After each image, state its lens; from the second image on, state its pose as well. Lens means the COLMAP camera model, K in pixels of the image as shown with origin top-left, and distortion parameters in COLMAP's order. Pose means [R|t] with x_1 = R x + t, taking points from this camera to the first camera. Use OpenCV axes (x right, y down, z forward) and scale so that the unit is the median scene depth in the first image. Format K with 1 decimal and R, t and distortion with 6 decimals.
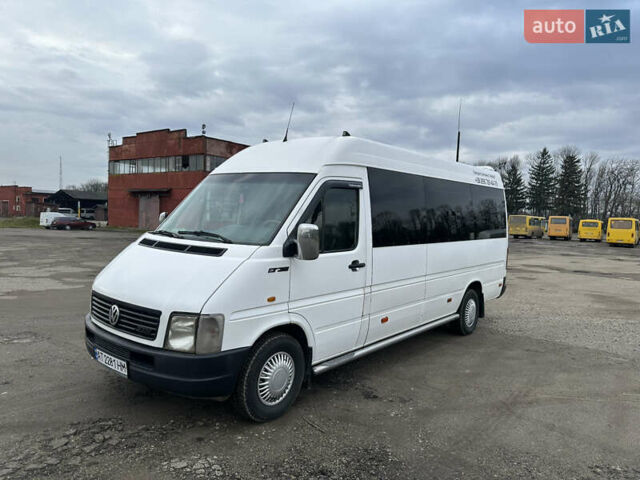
lens RADIAL K [[462.4, 0, 324.6], [0, 462.4, 243.1], [0, 0, 1]] dist [0.044667, -0.049494]
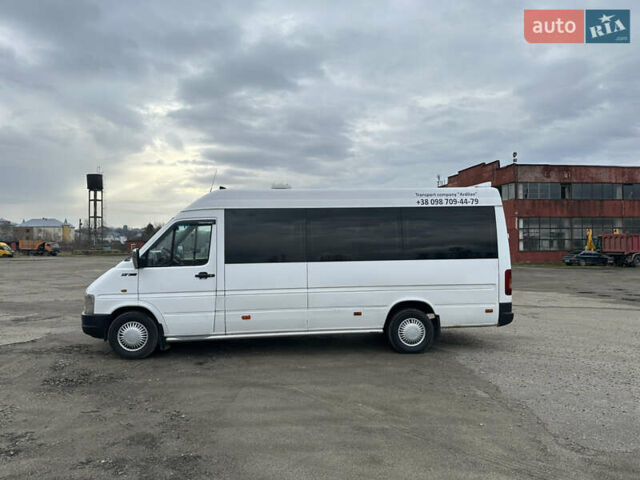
lens RADIAL K [[462.4, 0, 324.6], [0, 462.4, 243.1], [0, 0, 1]] dist [0.044667, -0.049494]
pose [[0.704439, -0.039642, -0.708657, 0.148534], [-0.008335, 0.997908, -0.064107, 0.003817], [0.709715, 0.051066, 0.702635, 0.022251]]
